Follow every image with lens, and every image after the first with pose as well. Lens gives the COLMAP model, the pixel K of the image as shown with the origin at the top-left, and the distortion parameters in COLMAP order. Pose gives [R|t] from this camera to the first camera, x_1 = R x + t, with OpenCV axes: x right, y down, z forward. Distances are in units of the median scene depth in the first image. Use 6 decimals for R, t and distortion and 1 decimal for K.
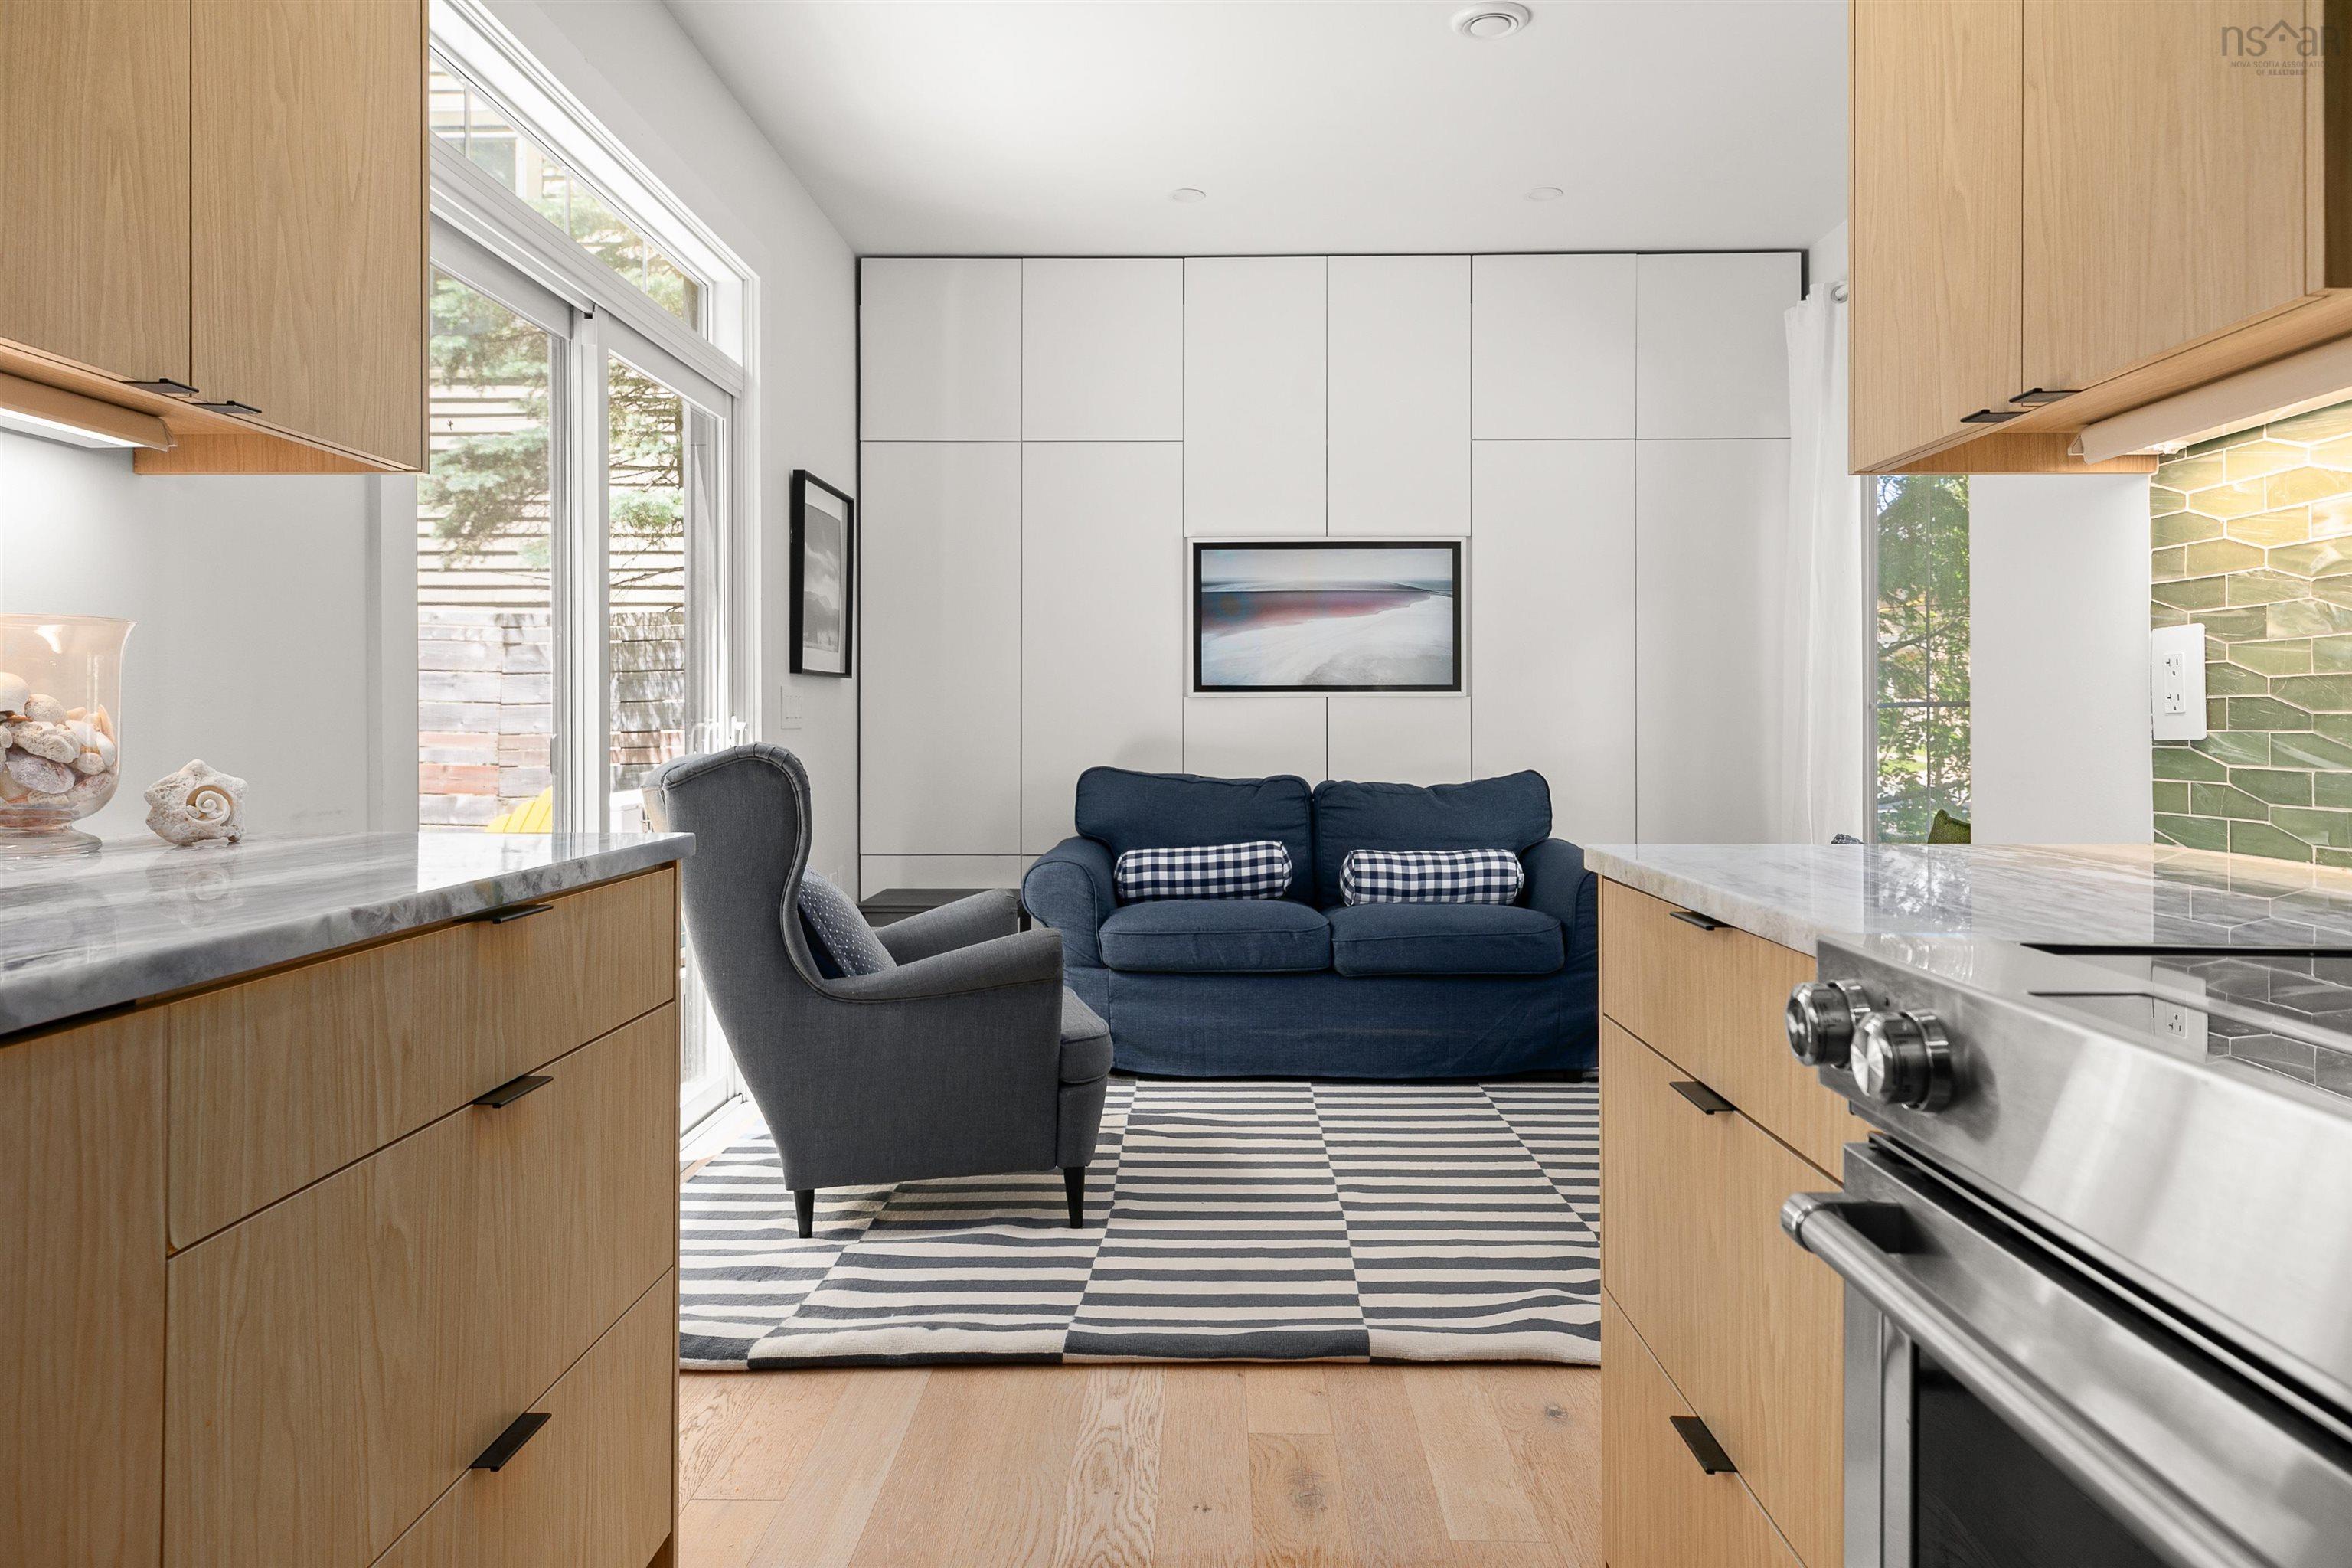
lens RADIAL K [[1547.9, 0, 1157.9], [0, 1547.9, 714.8], [0, 0, 1]] dist [0.008609, 0.000886]
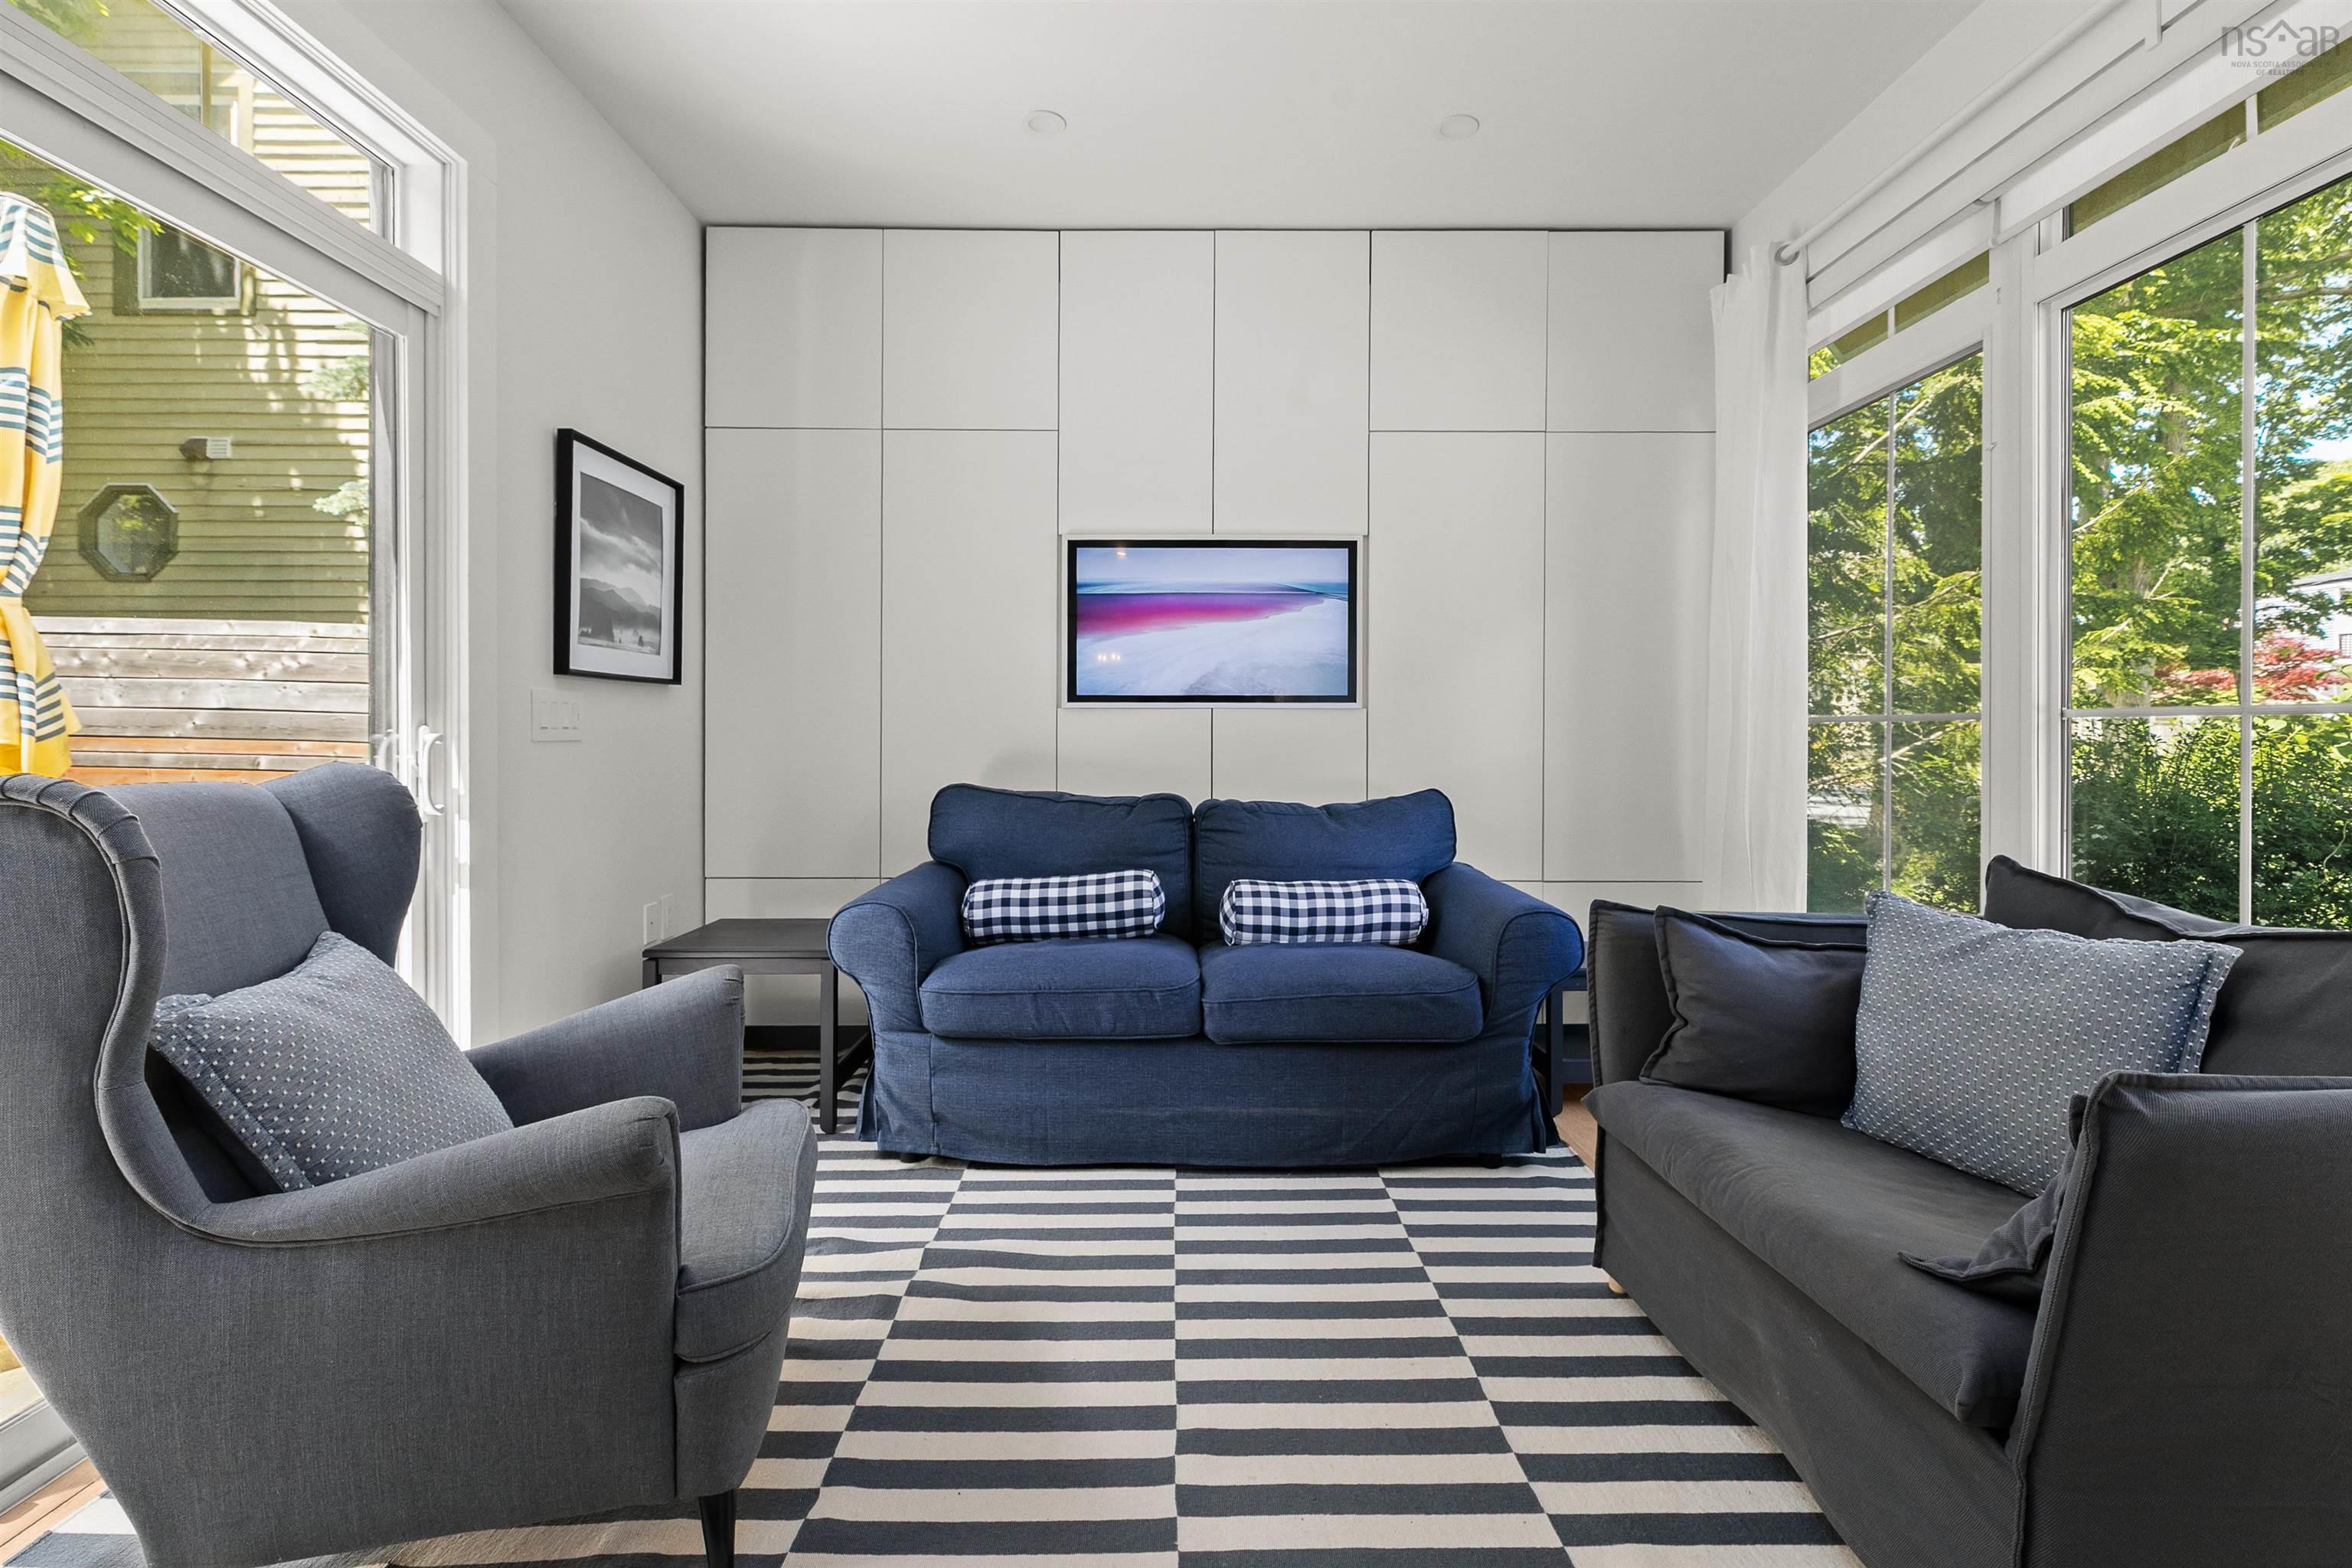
lens RADIAL K [[1084.1, 0, 1150.3], [0, 1084.1, 749.3], [0, 0, 1]] dist [0.001524, 0.002281]
pose [[0.999871, 0.003046, 0.015770, 0.069046], [-0.003330, 0.999833, 0.017981, 0.001727], [-0.015713, -0.018031, 0.999714, 0.391009]]
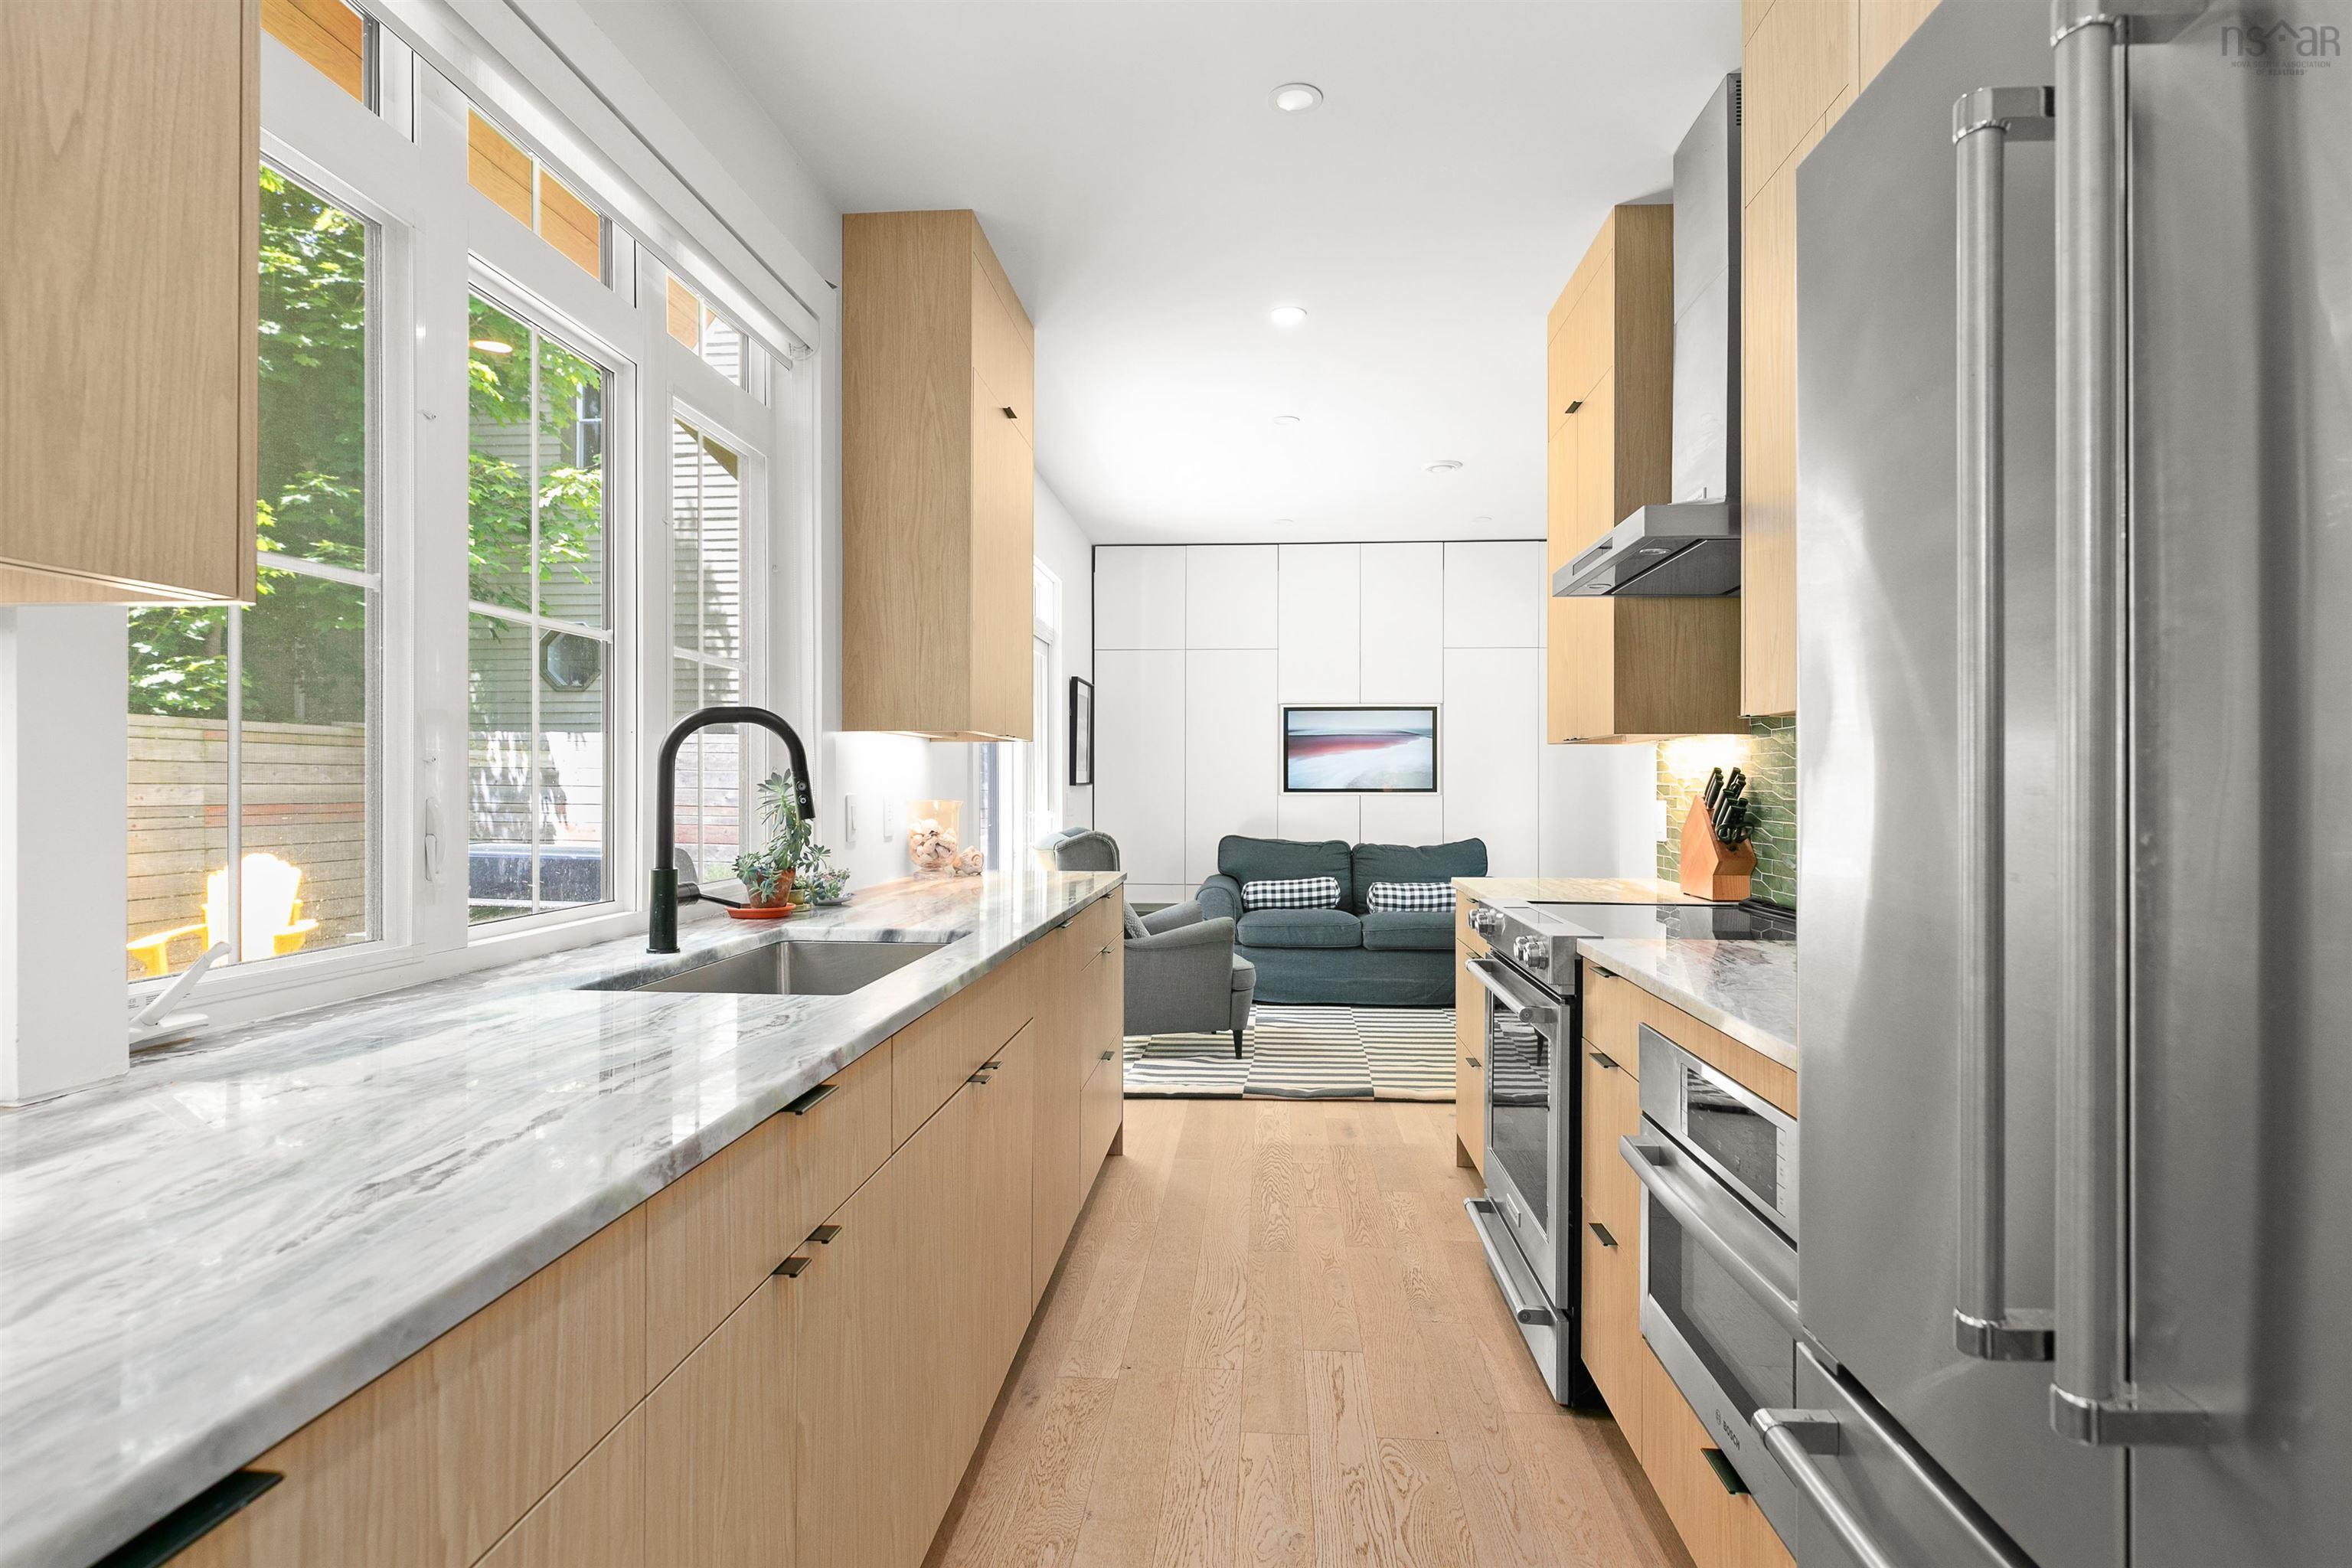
lens RADIAL K [[1239.0, 0, 1168.6], [0, 1239.0, 780.5], [0, 0, 1]] dist [-0.004277, -0.000099]
pose [[0.998913, 0.001549, -0.046598, -0.046409], [-0.001432, 0.999996, 0.002528, -0.034906], [0.046602, -0.002459, 0.998911, -0.455220]]
